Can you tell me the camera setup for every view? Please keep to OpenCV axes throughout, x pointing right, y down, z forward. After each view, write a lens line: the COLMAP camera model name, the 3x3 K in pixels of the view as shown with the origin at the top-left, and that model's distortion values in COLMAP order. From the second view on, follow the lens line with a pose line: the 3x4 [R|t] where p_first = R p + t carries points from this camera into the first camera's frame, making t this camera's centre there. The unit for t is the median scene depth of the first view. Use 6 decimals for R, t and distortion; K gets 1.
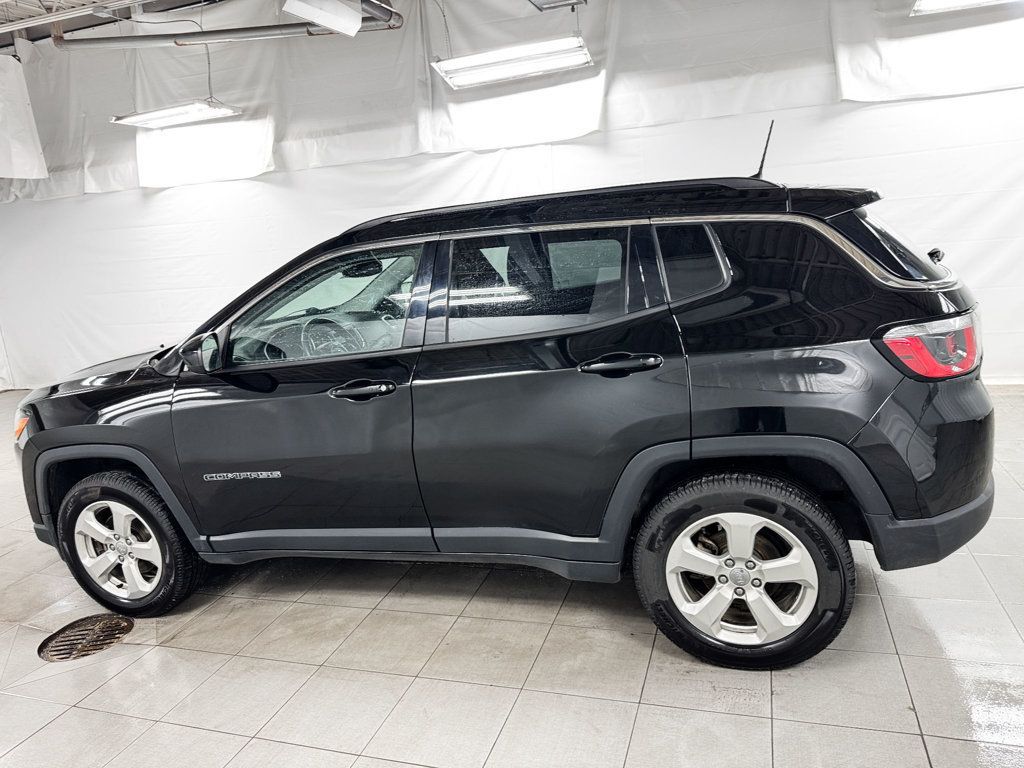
lens RADIAL K [[729.0, 0, 444.2], [0, 729.0, 351.4], [0, 0, 1]] dist [0.079043, -0.121977]
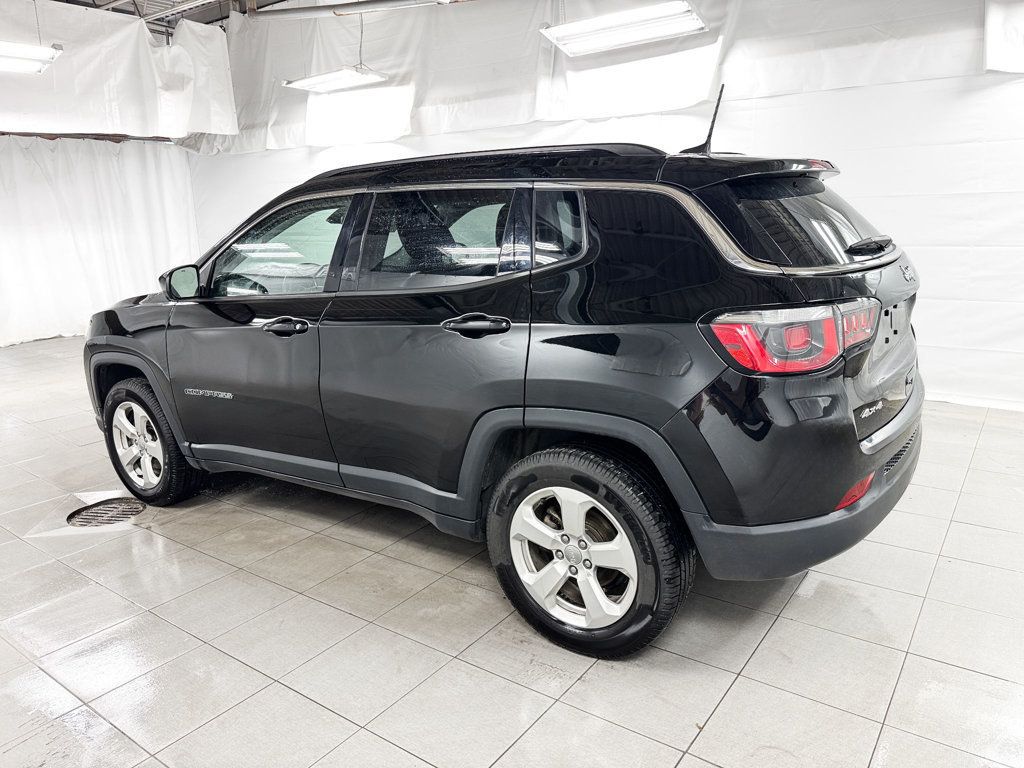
lens RADIAL K [[727.4, 0, 509.0], [0, 727.4, 346.7], [0, 0, 1]] dist [0.063389, -0.082826]
pose [[0.953737, 0.114648, -0.277924, 0.453604], [-0.107491, 0.993364, 0.040907, 0.001358], [0.280770, -0.009140, 0.959732, 0.042077]]
